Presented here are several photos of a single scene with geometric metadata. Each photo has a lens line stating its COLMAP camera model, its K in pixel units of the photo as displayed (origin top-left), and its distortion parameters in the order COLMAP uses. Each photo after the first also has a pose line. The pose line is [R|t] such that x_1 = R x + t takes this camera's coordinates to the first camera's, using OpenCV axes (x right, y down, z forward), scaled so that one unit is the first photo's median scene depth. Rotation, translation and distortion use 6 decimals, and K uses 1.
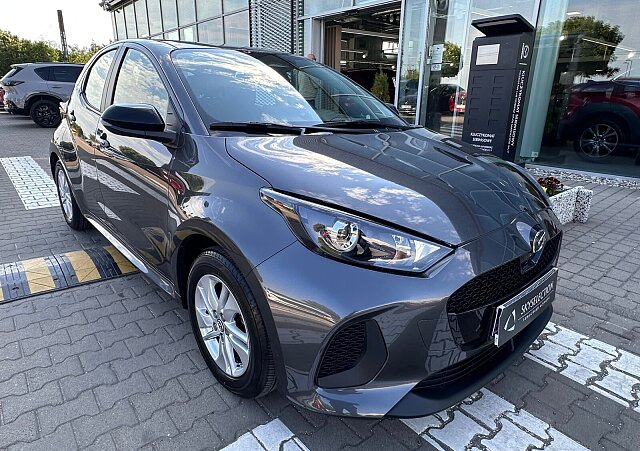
lens RADIAL K [[418.0, 0, 320.0], [0, 418.0, 225.5], [0, 0, 1]] dist [0.003272, 0.000624]
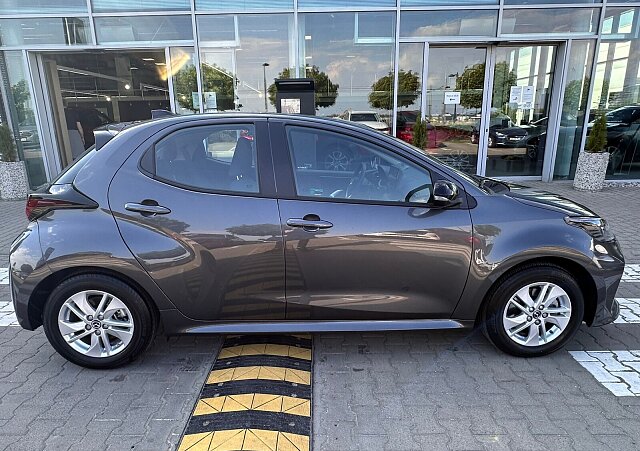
lens RADIAL K [[418.0, 0, 320.0], [0, 418.0, 225.5], [0, 0, 1]] dist [0.003272, 0.000624]
pose [[0.619119, -0.216313, 0.754918, -0.582723], [0.263394, 0.962829, 0.059874, -0.119083], [-0.739808, 0.161771, 0.653081, 0.176251]]
